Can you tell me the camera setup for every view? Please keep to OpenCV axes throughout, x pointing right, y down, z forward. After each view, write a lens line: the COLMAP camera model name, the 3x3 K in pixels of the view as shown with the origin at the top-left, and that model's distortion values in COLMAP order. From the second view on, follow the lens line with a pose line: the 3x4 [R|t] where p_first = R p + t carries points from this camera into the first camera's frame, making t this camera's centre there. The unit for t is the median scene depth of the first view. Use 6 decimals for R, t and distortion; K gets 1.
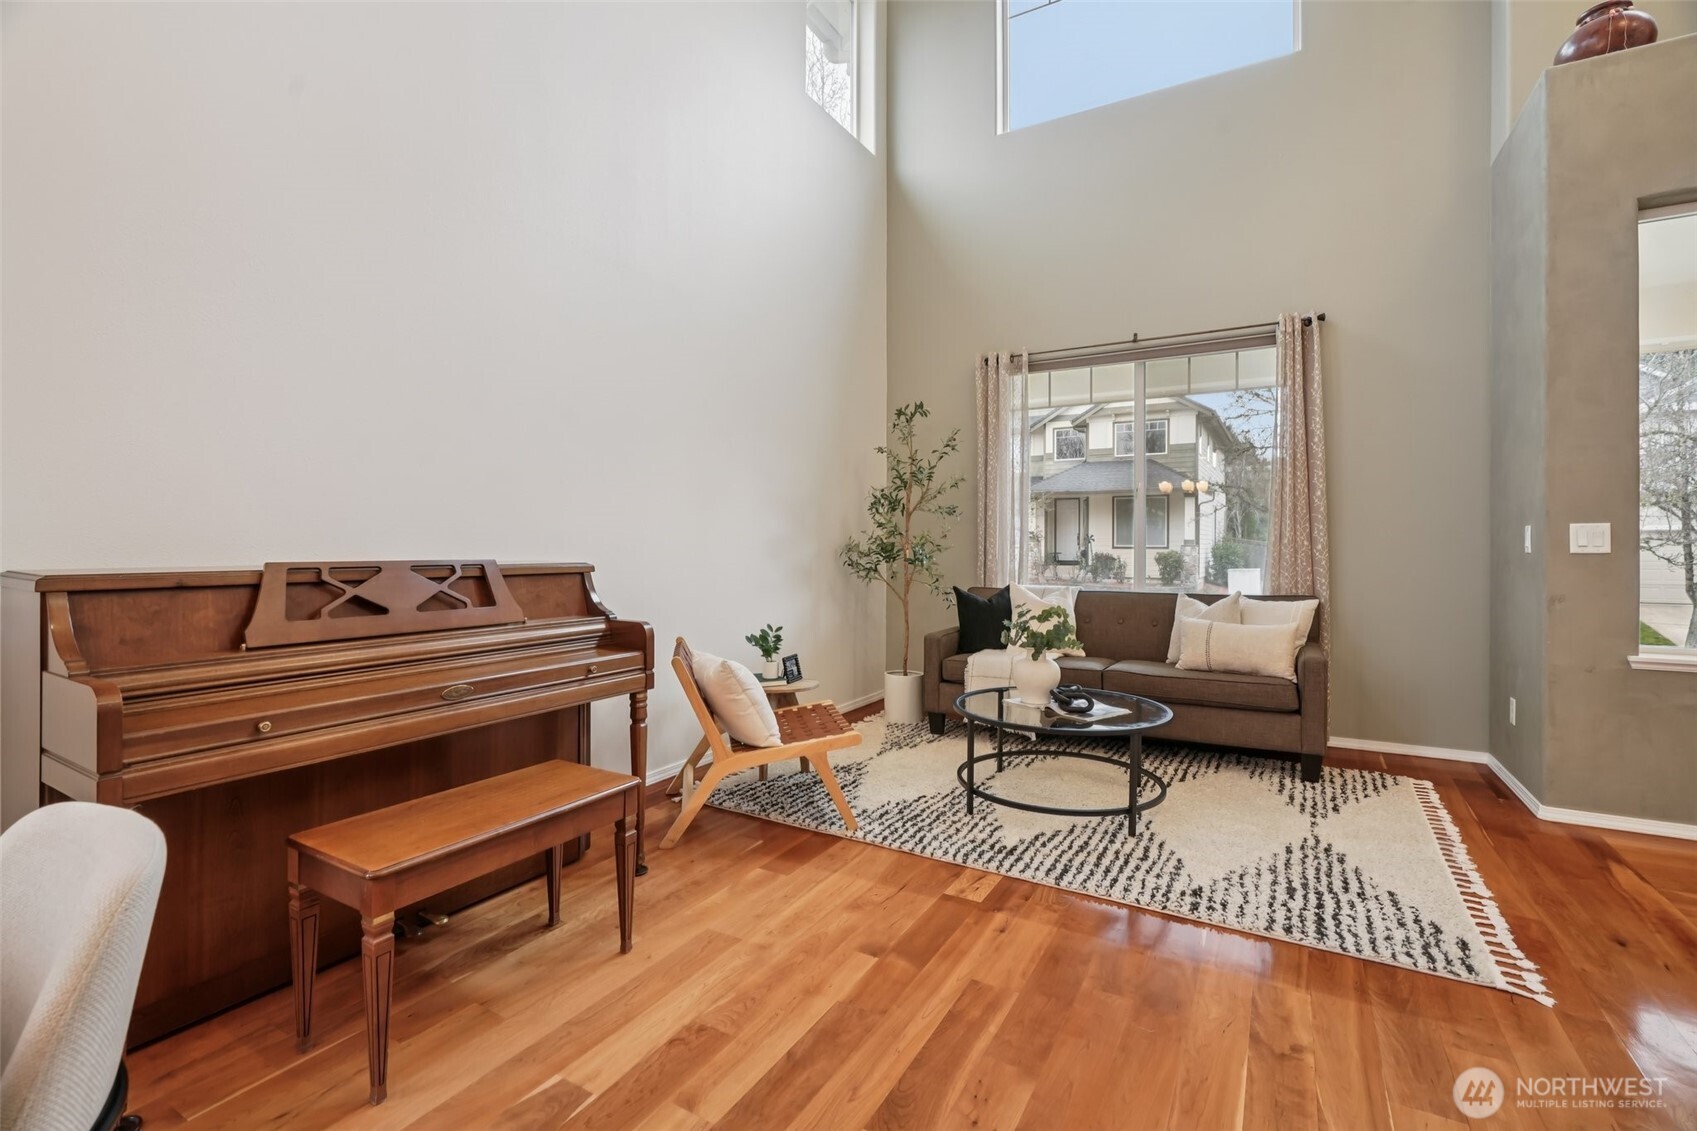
lens RADIAL K [[763.7, 0, 843.4], [0, 763.7, 559.0], [0, 0, 1]] dist [-0.004697, 0.000238]
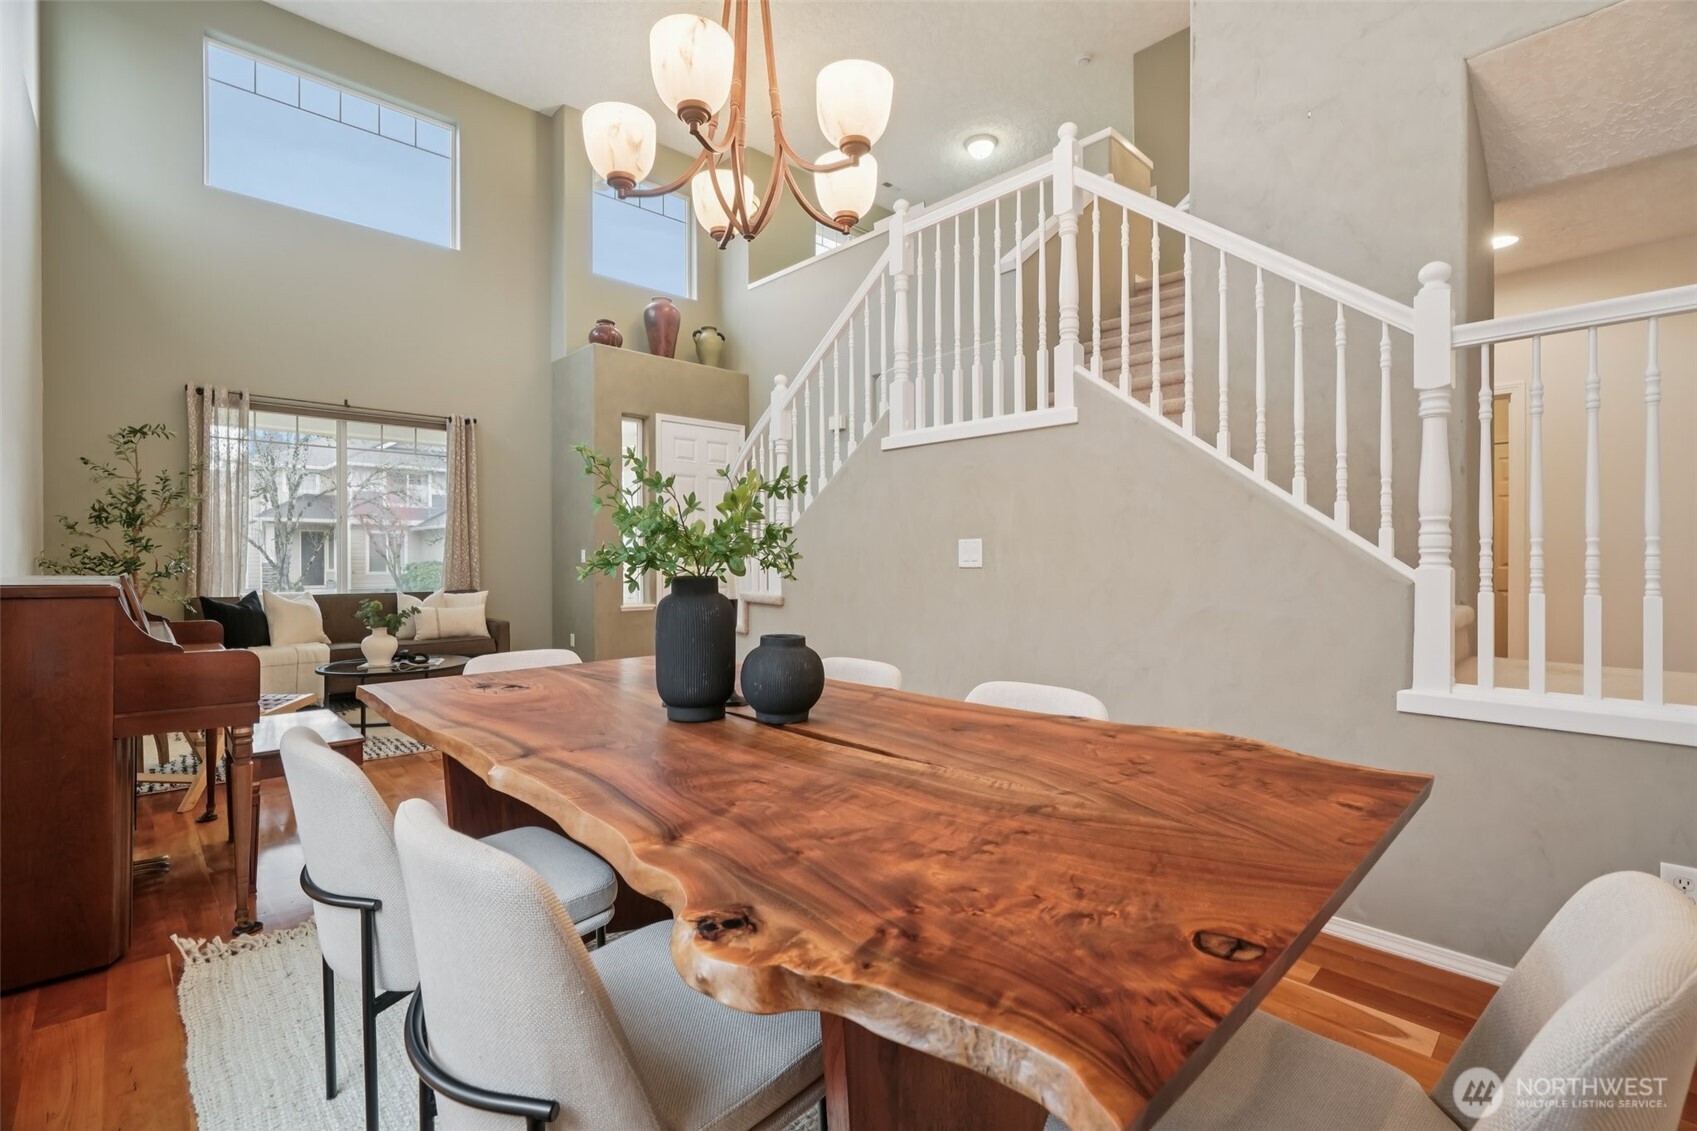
lens RADIAL K [[763.7, 0, 843.4], [0, 763.7, 559.0], [0, 0, 1]] dist [-0.004697, 0.000238]
pose [[0.288073, 0.000492, 0.957608, -0.718387], [0.013515, 0.999898, -0.004580, 0.000397], [-0.957513, 0.014262, 0.288037, -0.231568]]
